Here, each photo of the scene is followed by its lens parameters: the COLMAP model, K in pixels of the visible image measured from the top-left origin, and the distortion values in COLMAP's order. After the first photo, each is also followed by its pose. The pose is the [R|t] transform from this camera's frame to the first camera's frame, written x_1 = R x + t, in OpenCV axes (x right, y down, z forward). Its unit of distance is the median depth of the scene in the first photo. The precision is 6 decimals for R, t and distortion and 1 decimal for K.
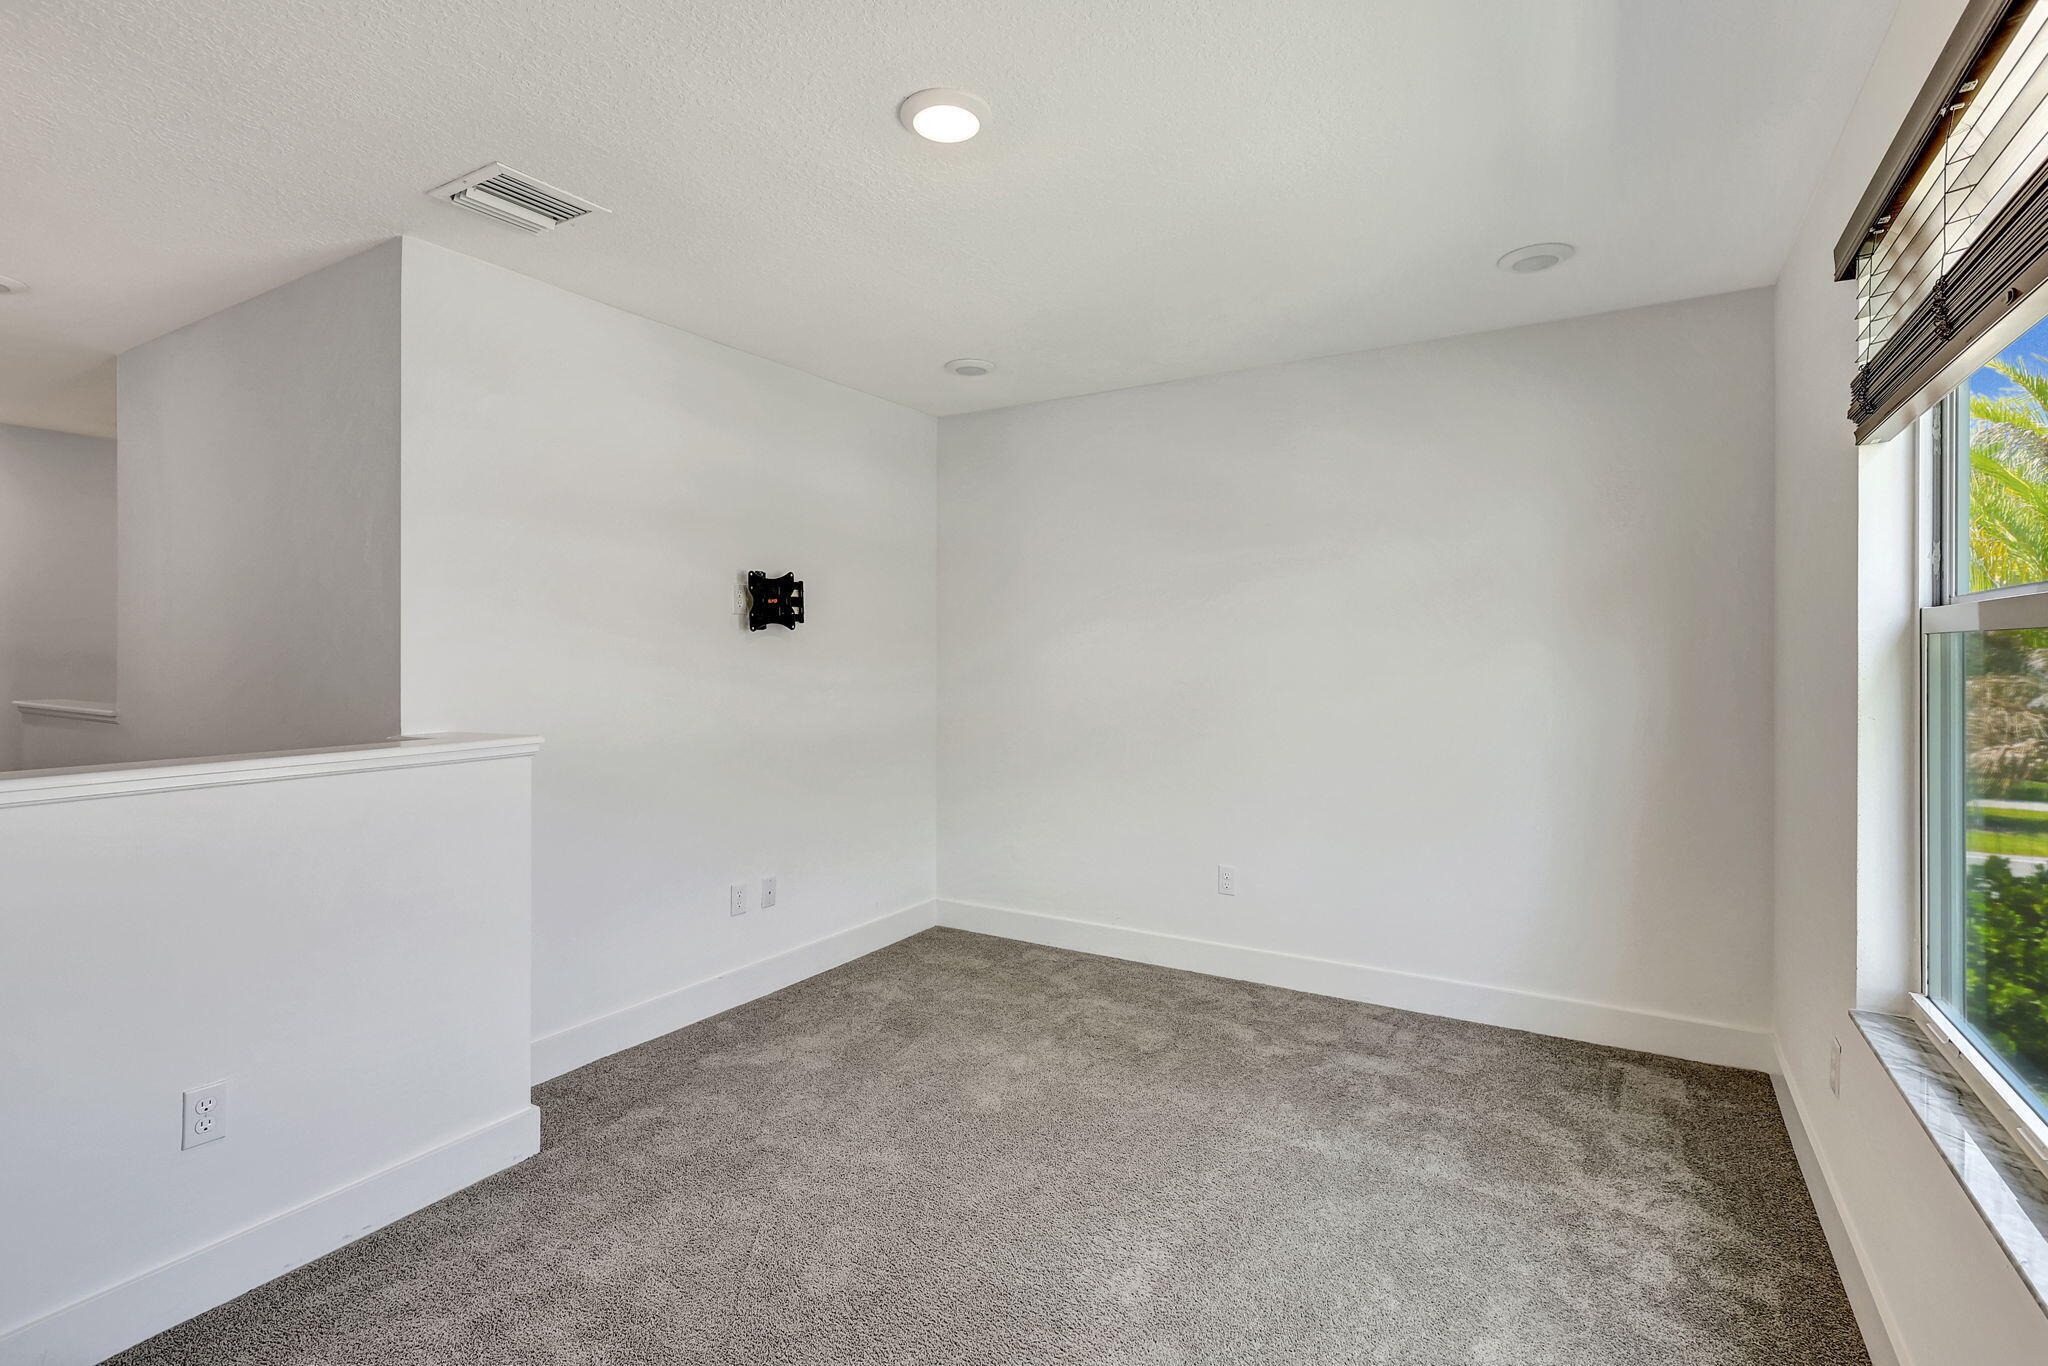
lens RADIAL K [[959.5, 0, 1018.9], [0, 959.5, 663.3], [0, 0, 1]] dist [-0.001242, 0.001674]
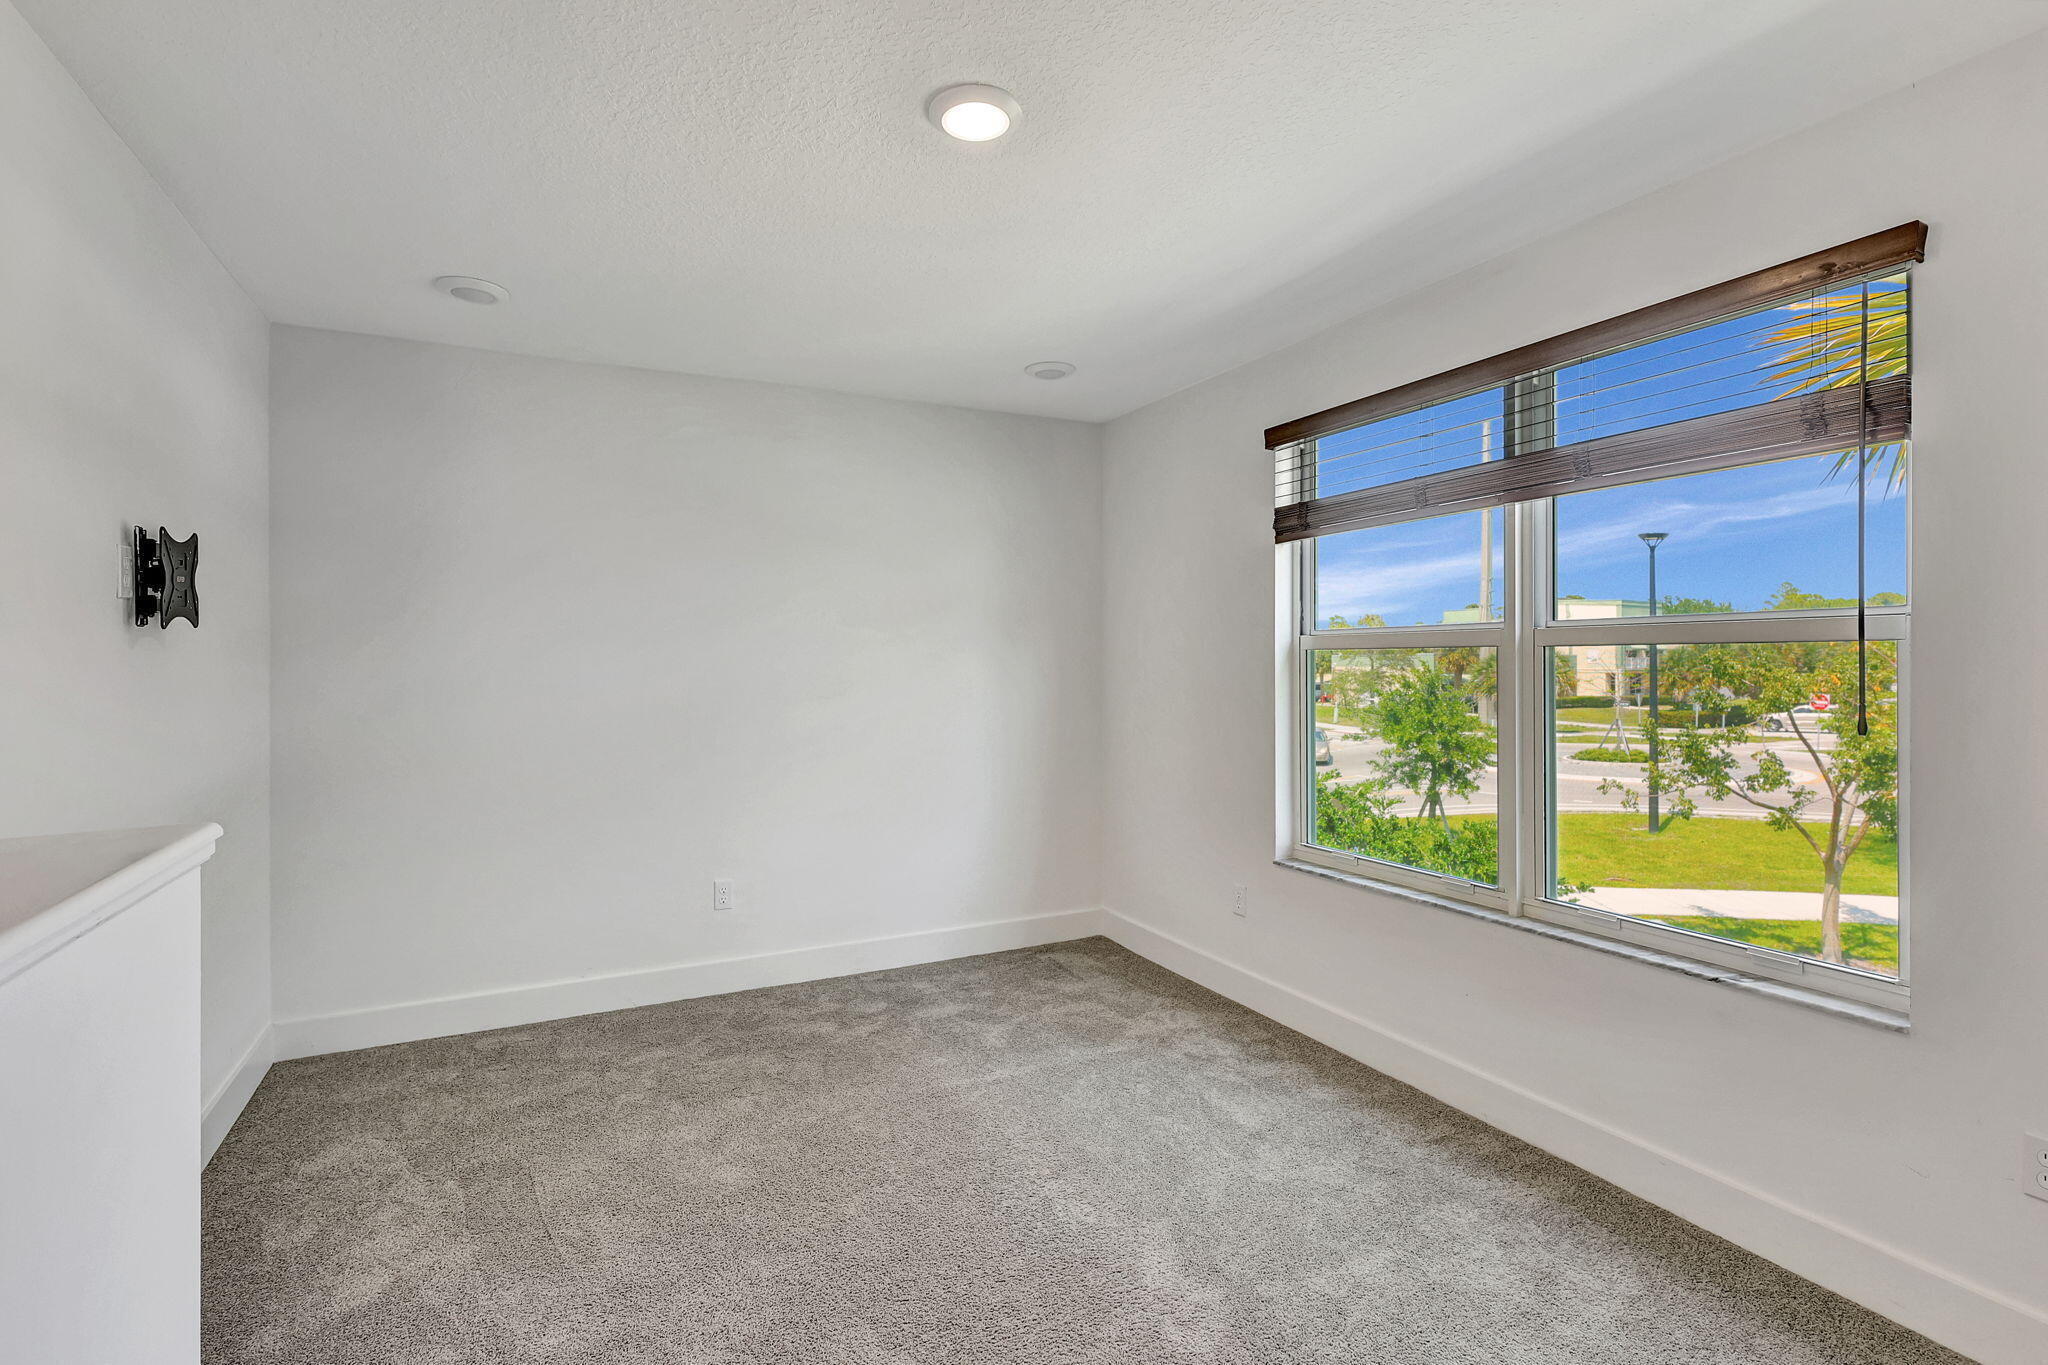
lens RADIAL K [[959.5, 0, 1018.6], [0, 959.5, 667.1], [0, 0, 1]] dist [-0.001242, 0.001674]
pose [[0.543030, -0.008974, 0.839666, -0.563816], [0.013547, 0.999906, 0.001925, -0.004730], [-0.839604, 0.010330, 0.543100, 0.272429]]
